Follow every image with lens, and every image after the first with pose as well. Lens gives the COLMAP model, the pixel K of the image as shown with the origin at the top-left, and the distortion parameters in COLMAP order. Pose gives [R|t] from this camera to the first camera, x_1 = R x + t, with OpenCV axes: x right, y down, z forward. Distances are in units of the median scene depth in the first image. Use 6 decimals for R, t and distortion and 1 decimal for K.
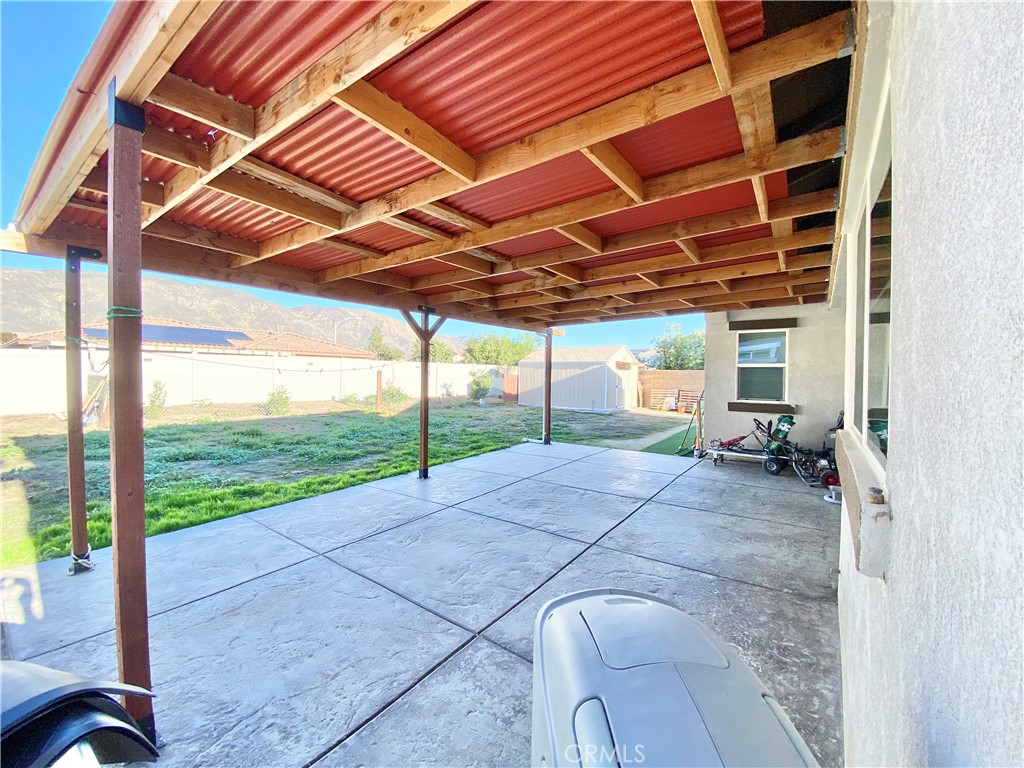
lens RADIAL K [[416.9, 0, 508.5], [0, 416.9, 377.0], [0, 0, 1]] dist [0.010771, -0.012512]
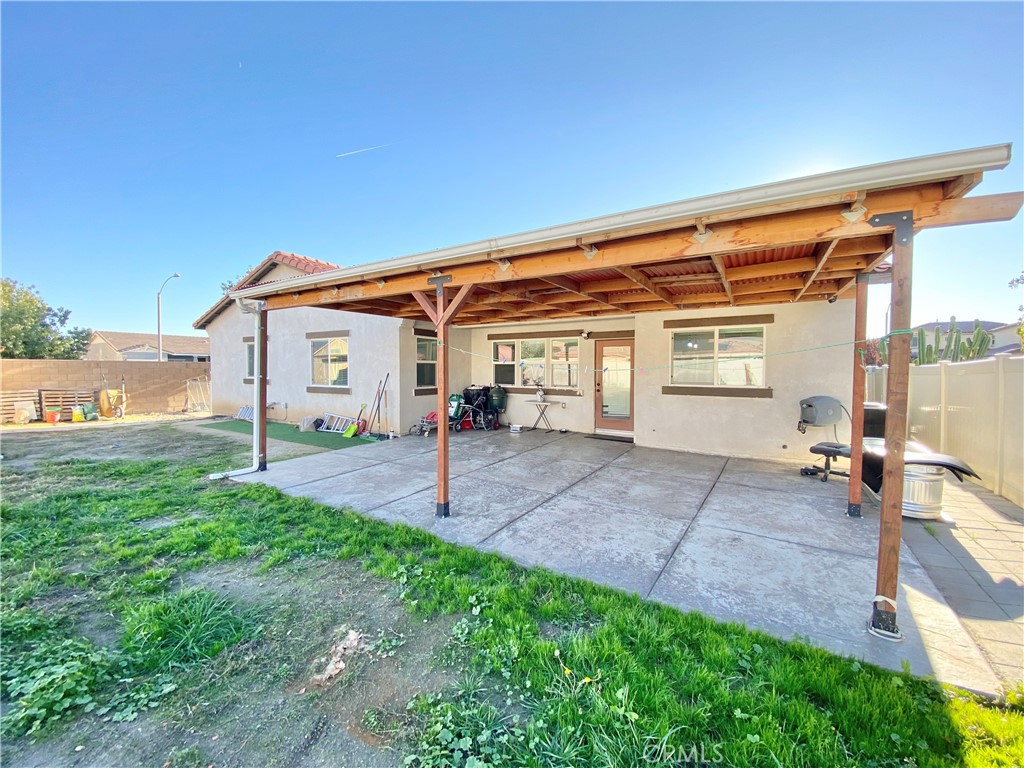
lens RADIAL K [[416.9, 0, 512.7], [0, 416.9, 378.4], [0, 0, 1]] dist [0.010771, -0.012512]
pose [[-0.083071, -0.032284, 0.996021, -0.799956], [0.002771, 0.999464, 0.032626, -0.016054], [-0.996540, 0.005470, -0.082937, 0.809582]]
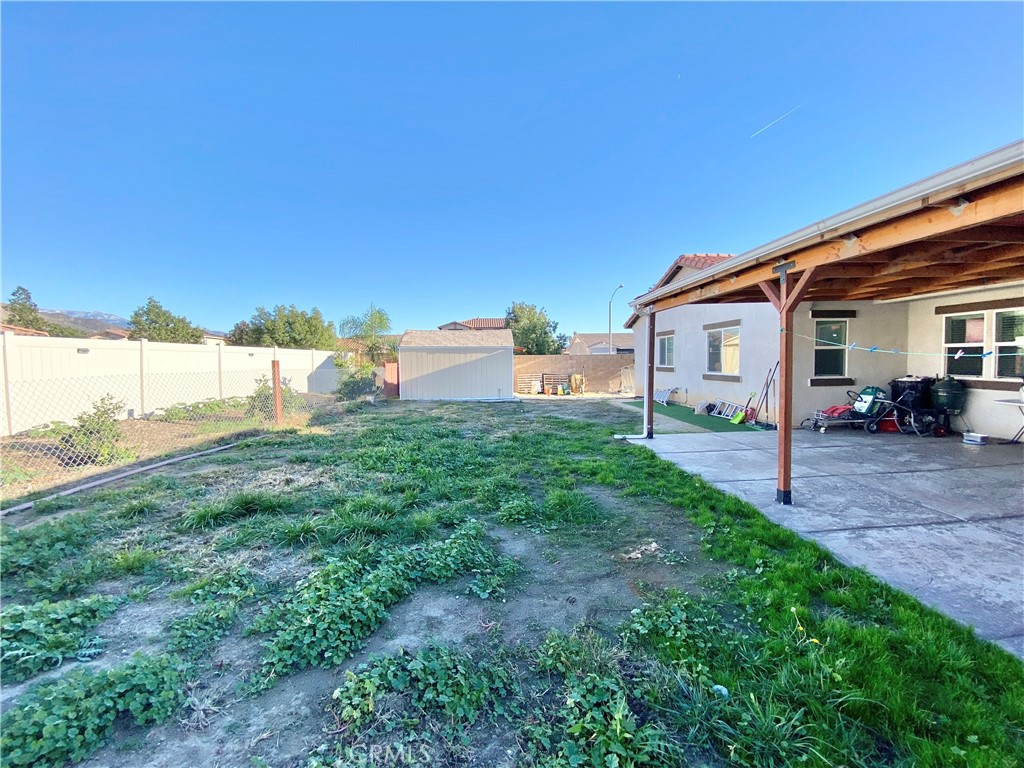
lens RADIAL K [[416.9, 0, 502.7], [0, 416.9, 380.8], [0, 0, 1]] dist [0.010771, -0.012512]
pose [[0.774508, -0.051105, 0.630496, -0.895426], [0.025839, 0.998455, 0.049190, -0.015373], [-0.632036, -0.021807, 0.774632, 0.640872]]
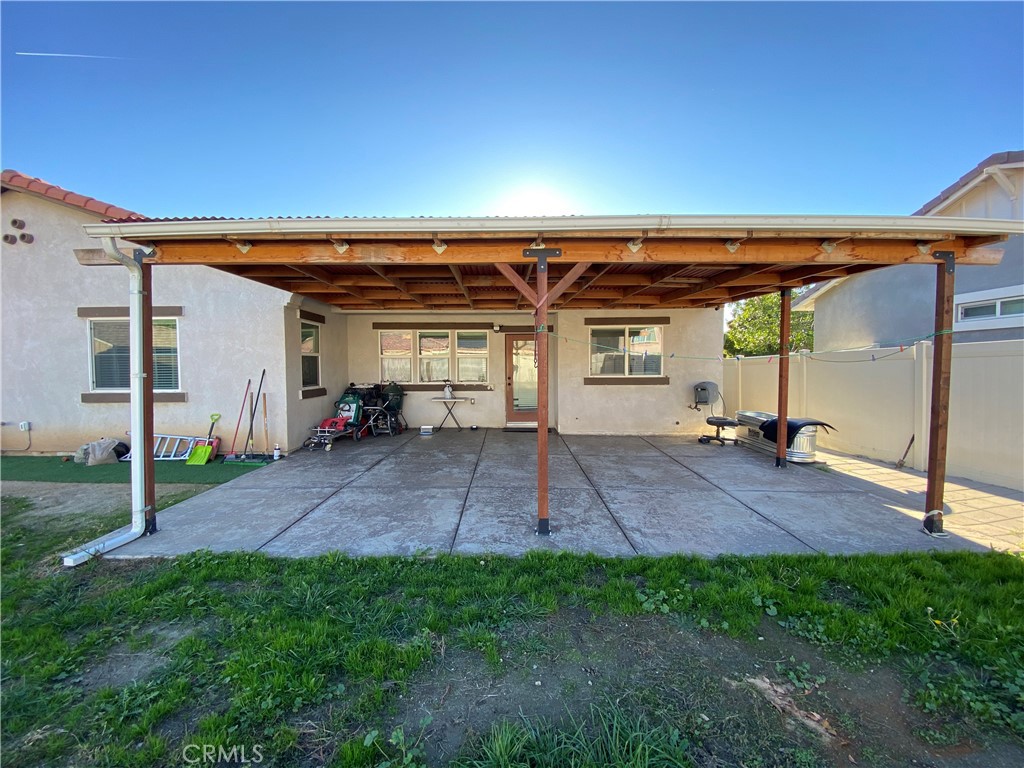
lens RADIAL K [[416.9, 0, 499.4], [0, 416.9, 381.3], [0, 0, 1]] dist [0.010771, -0.012512]
pose [[-0.599884, -0.036332, 0.799262, -0.550916], [0.005284, 0.998767, 0.049367, -0.009019], [-0.800070, 0.033838, -0.598952, 1.233259]]
